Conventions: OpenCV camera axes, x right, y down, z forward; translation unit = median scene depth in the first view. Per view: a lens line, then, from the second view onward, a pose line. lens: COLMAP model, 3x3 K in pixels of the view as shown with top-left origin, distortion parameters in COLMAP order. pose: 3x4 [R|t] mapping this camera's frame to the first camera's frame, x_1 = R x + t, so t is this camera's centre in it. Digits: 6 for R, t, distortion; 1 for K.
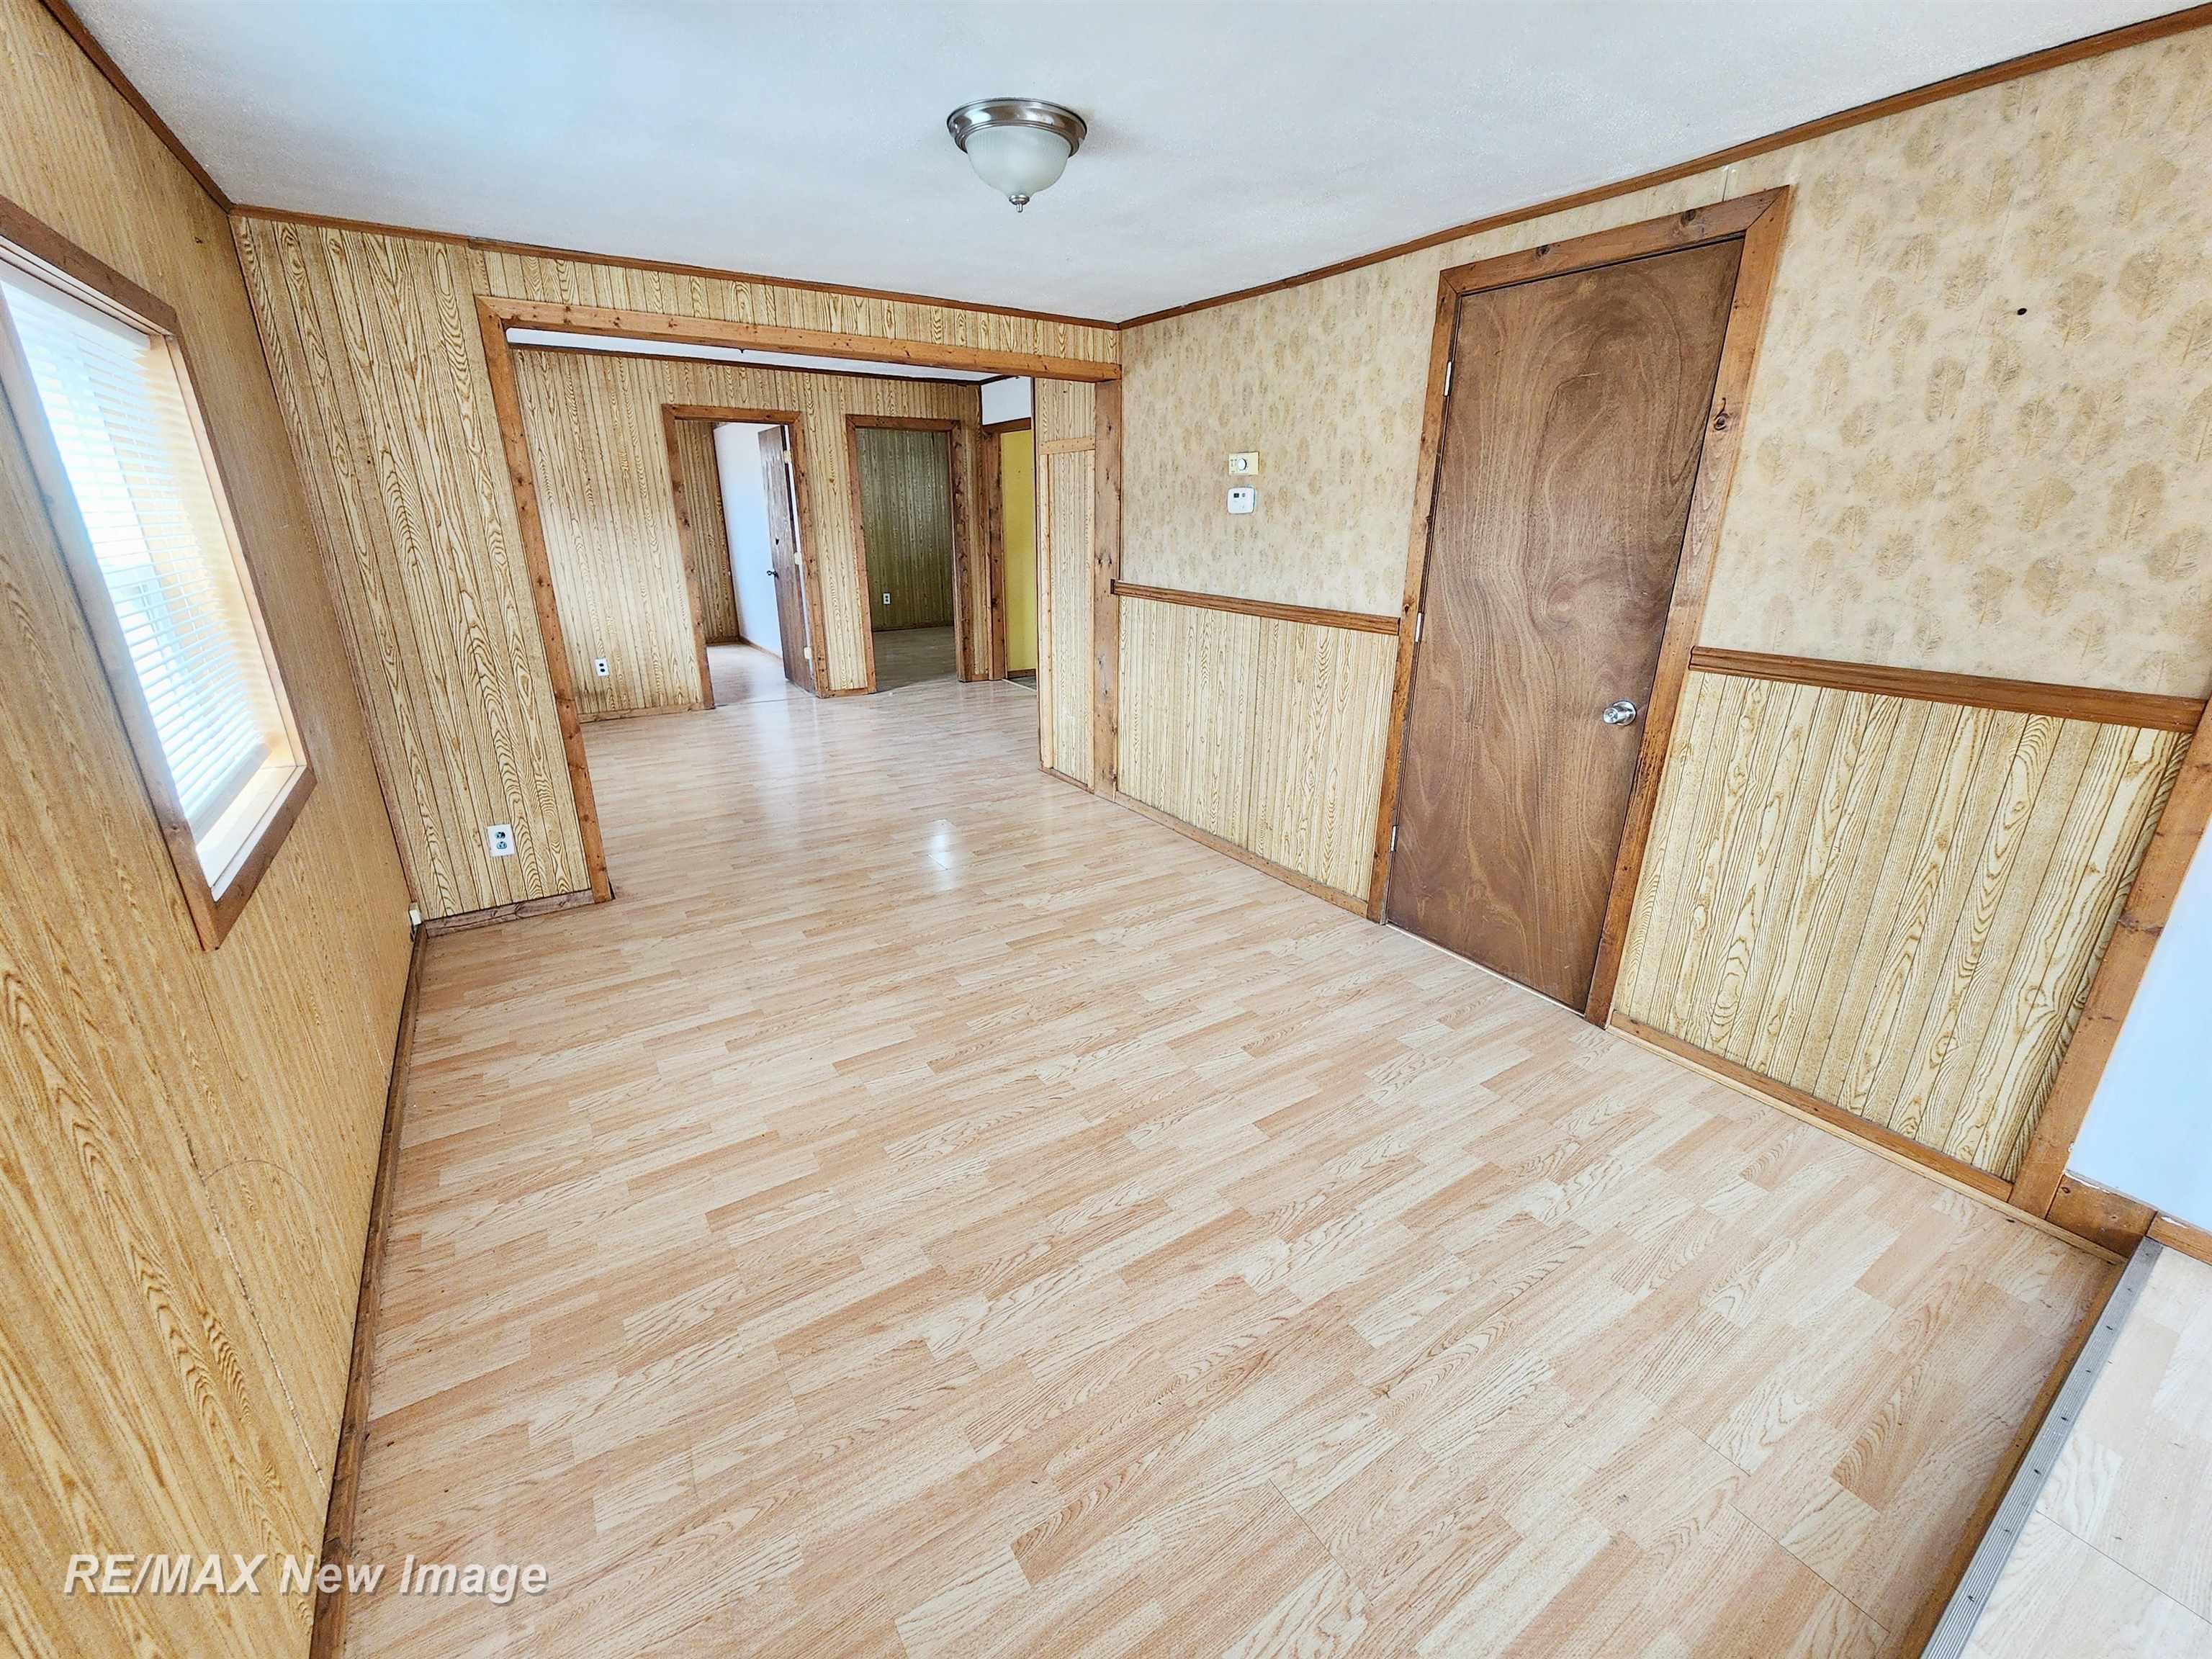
lens RADIAL K [[910.2, 0, 1100.7], [0, 910.2, 825.6], [0, 0, 1]] dist [-0.000068, -0.000062]
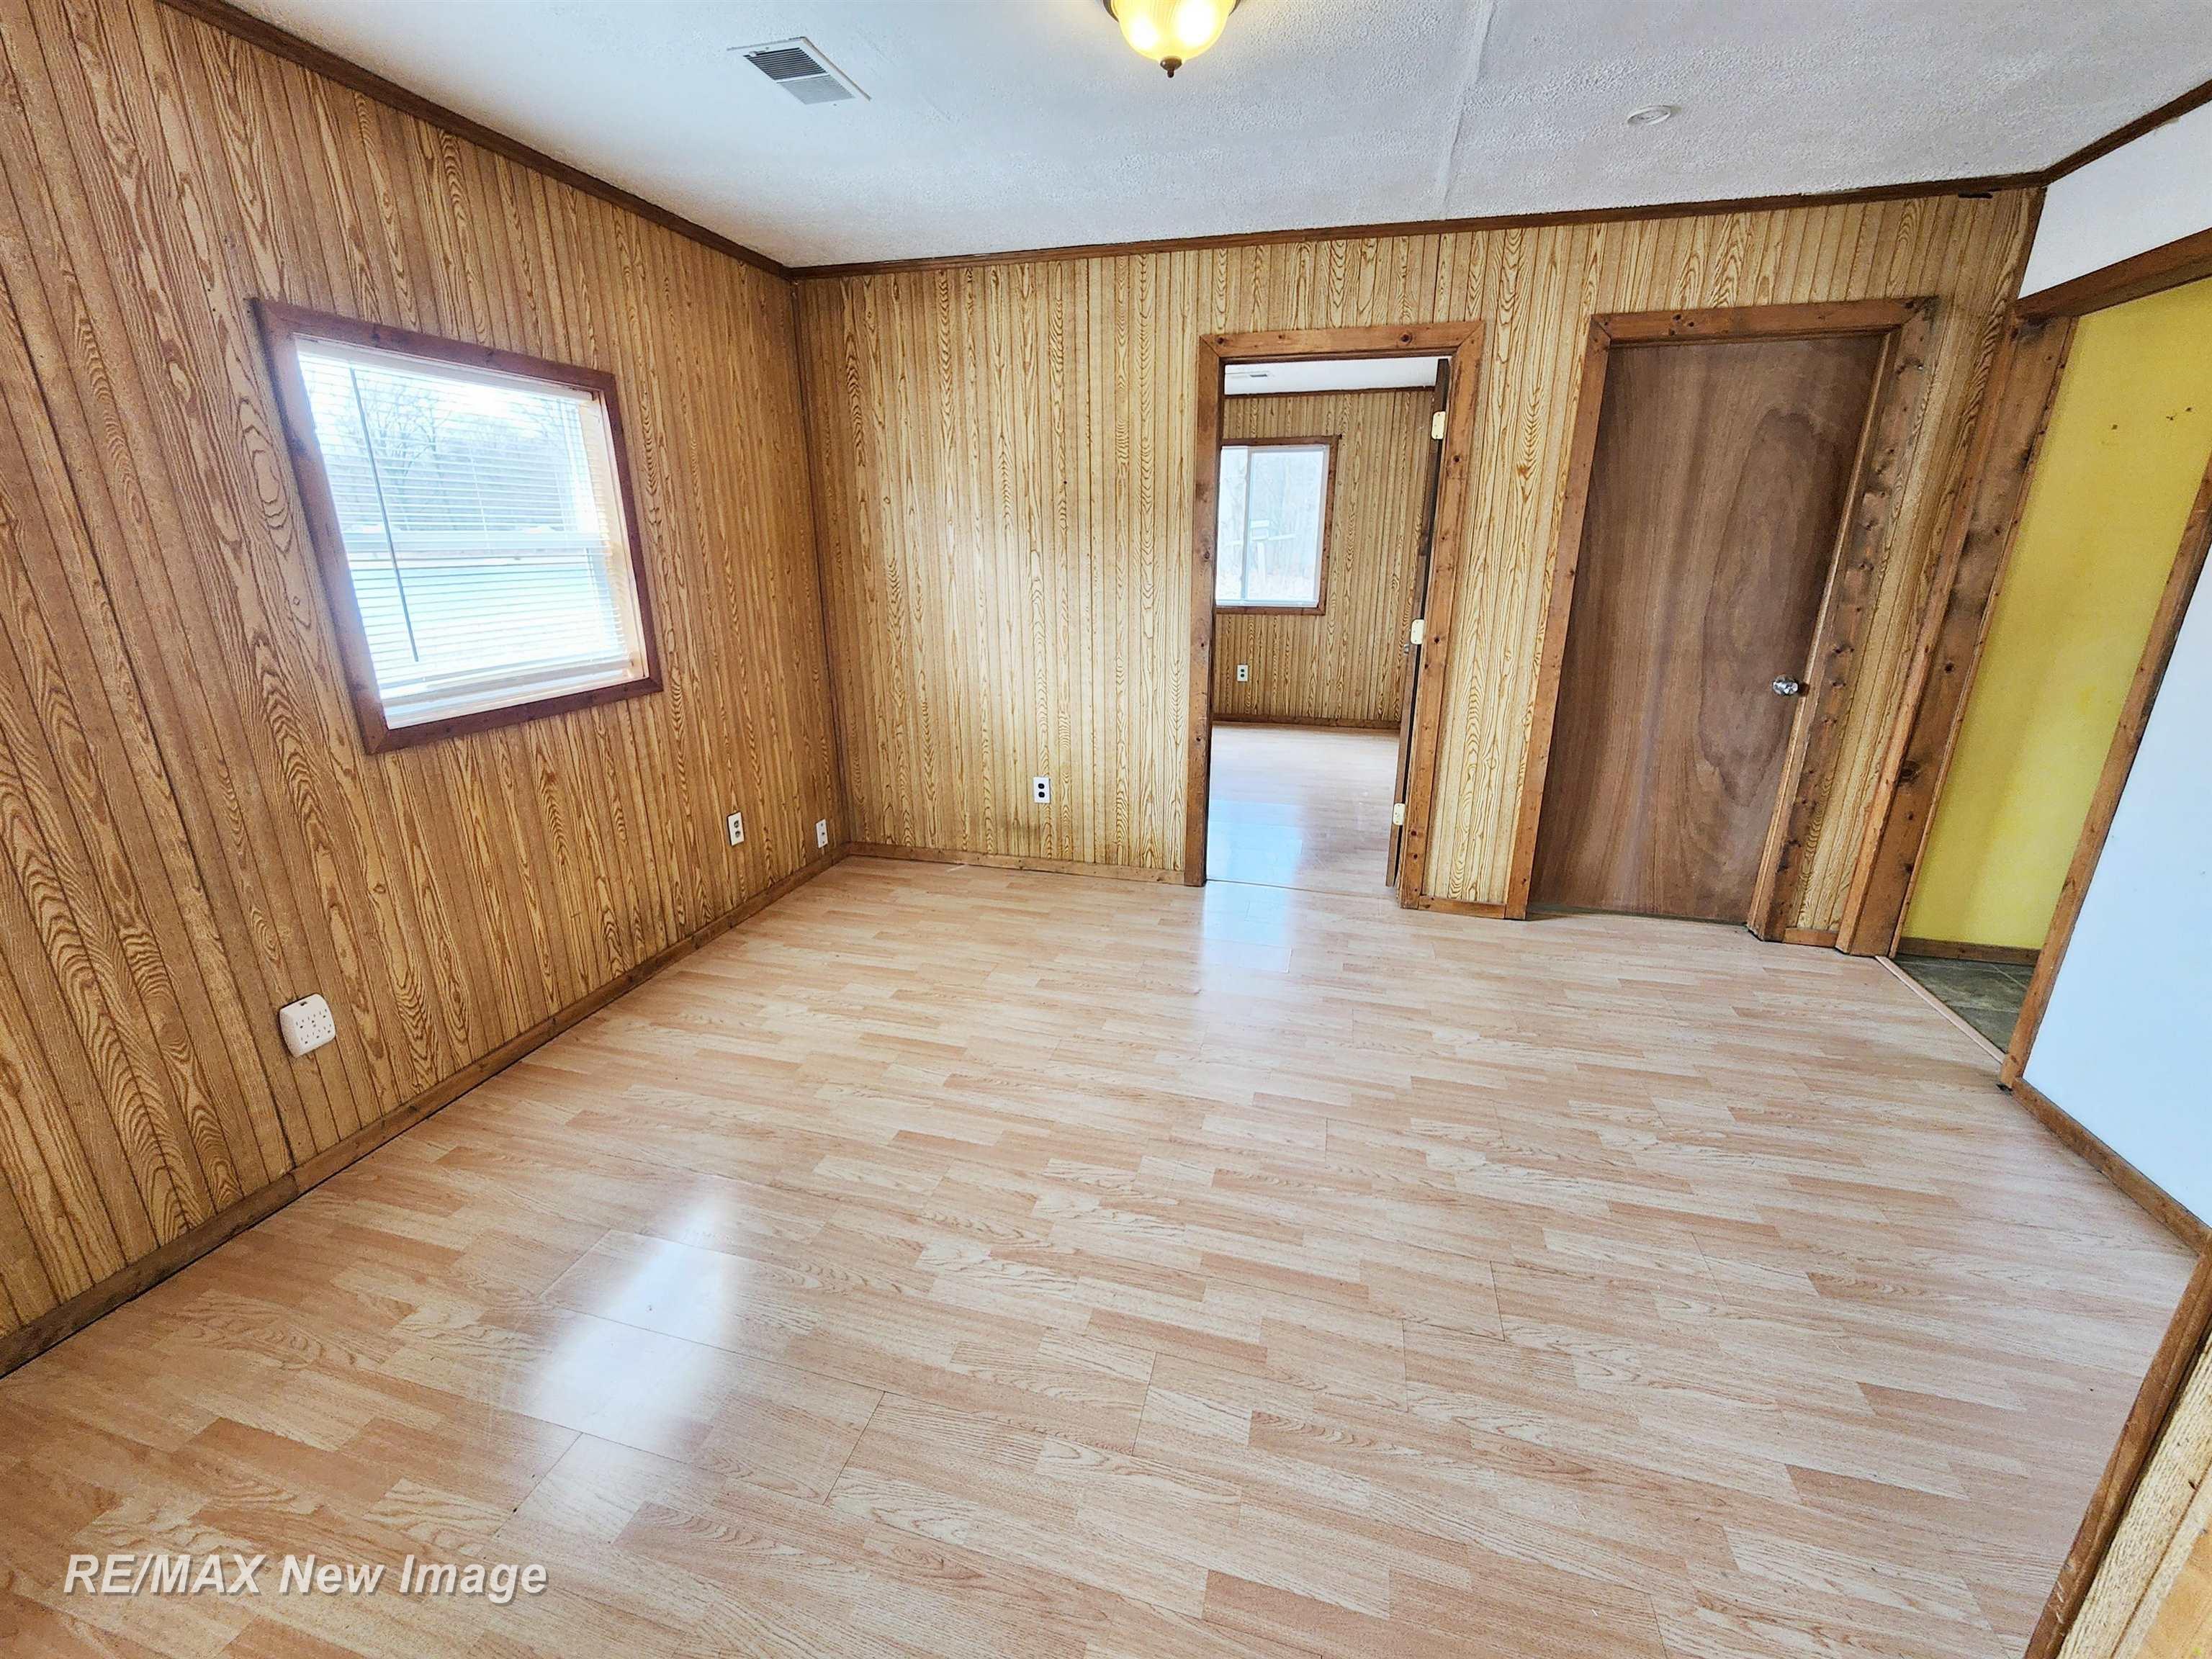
lens RADIAL K [[910.2, 0, 1114.9], [0, 910.2, 824.7], [0, 0, 1]] dist [-0.000068, -0.000062]
pose [[0.659284, 0.226510, -0.716965, -0.070954], [-0.246476, 0.965962, 0.078529, -0.212151], [0.710348, 0.124942, 0.692672, 0.615909]]
